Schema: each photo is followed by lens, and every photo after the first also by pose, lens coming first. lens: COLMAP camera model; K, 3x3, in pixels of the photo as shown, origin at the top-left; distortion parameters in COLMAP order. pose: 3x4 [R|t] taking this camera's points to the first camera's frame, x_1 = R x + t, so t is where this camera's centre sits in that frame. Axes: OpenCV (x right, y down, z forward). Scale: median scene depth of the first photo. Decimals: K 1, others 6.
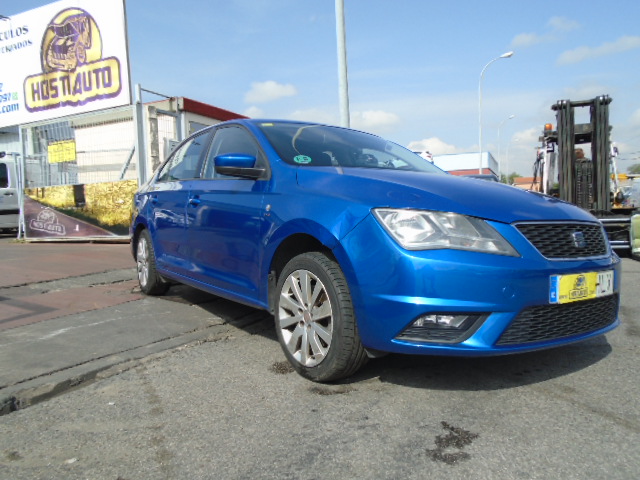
lens RADIAL K [[499.5, 0, 319.9], [0, 499.5, 240.0], [0, 0, 1]] dist [-0.021435, 0.020651]
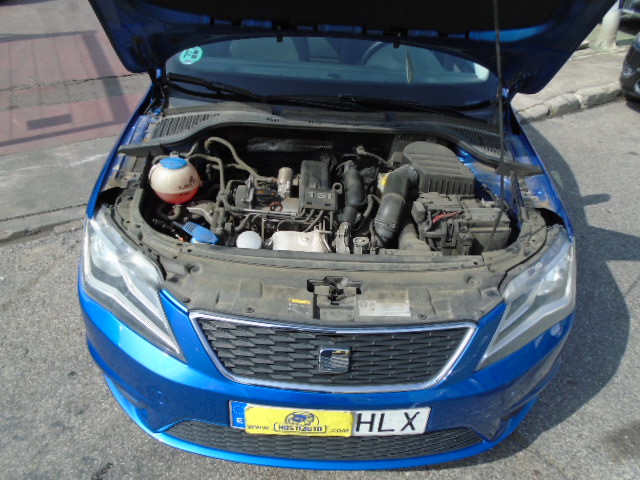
lens RADIAL K [[499.5, 0, 321.0], [0, 499.5, 240.3], [0, 0, 1]] dist [-0.021435, 0.020651]
pose [[0.821109, 0.345761, -0.454124, 0.584511], [-0.071288, 0.851529, 0.519438, -0.343106], [0.566301, -0.394142, 0.723847, 0.497623]]
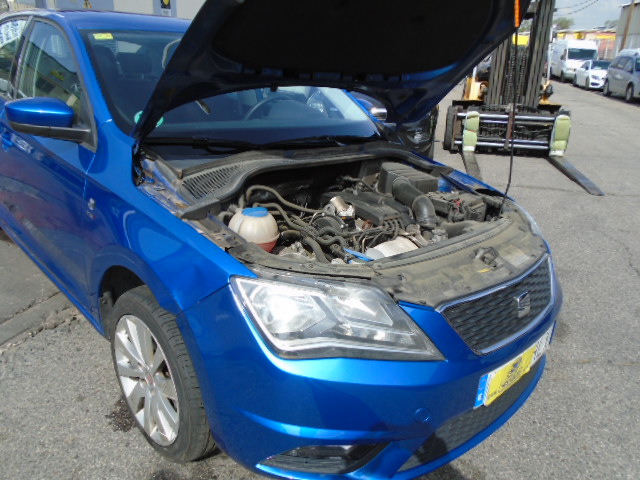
lens RADIAL K [[499.5, 0, 316.8], [0, 499.5, 242.2], [0, 0, 1]] dist [-0.021435, 0.020651]
pose [[0.986704, 0.007255, 0.162365, 0.083392], [-0.058082, 0.948772, 0.310577, -0.237182], [-0.151794, -0.315879, 0.936578, 0.316162]]
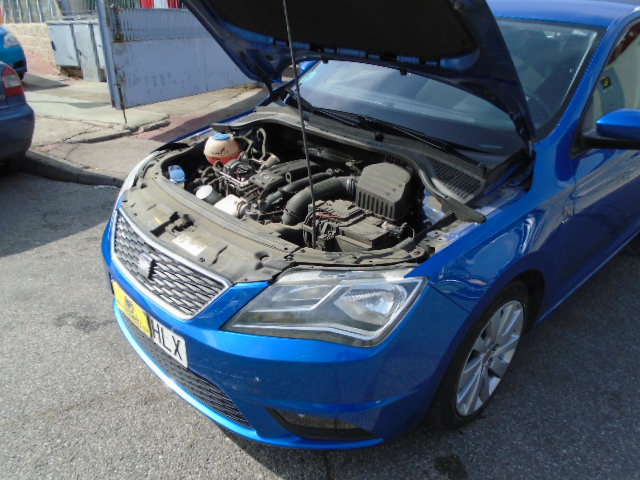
lens RADIAL K [[499.5, 0, 321.4], [0, 499.5, 241.5], [0, 0, 1]] dist [-0.021435, 0.020651]
pose [[0.147442, 0.438763, -0.886424, 0.987122], [-0.062900, 0.898565, 0.434310, -0.309732], [0.987069, -0.008280, 0.160084, 0.919982]]
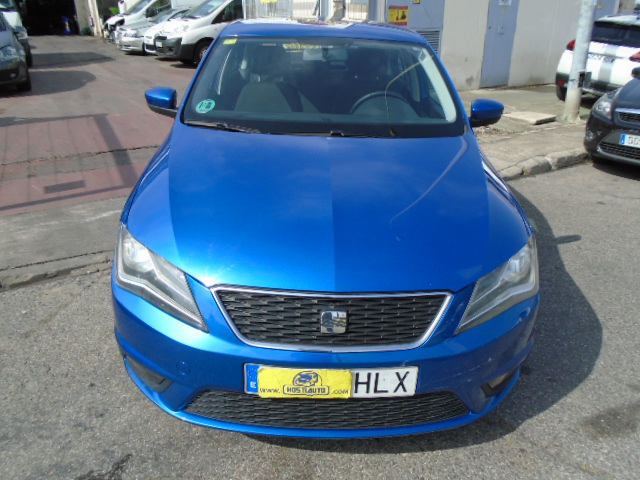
lens RADIAL K [[499.5, 0, 320.5], [0, 499.5, 238.6], [0, 0, 1]] dist [-0.021435, 0.020651]
pose [[0.834429, 0.243397, -0.494456, 0.661109], [-0.053593, 0.928775, 0.366749, -0.293552], [0.548504, -0.279526, 0.788041, 0.378192]]
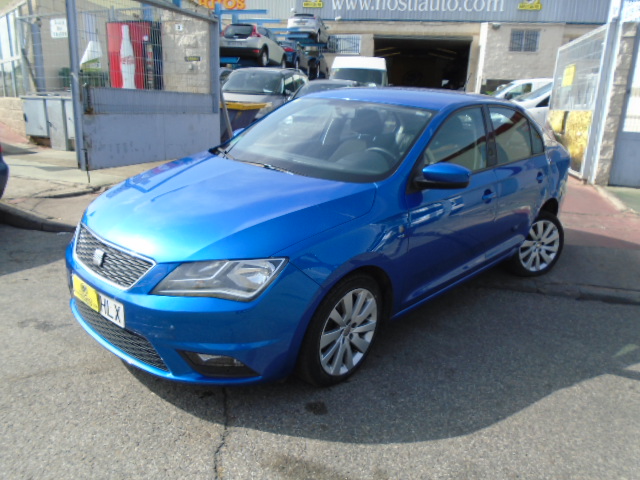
lens RADIAL K [[499.5, 0, 322.0], [0, 499.5, 240.6], [0, 0, 1]] dist [-0.021435, 0.020651]
pose [[0.213367, 0.297605, -0.930540, 1.303359], [-0.100882, 0.954094, 0.282007, -0.312586], [0.971750, 0.033704, 0.233595, 0.978059]]
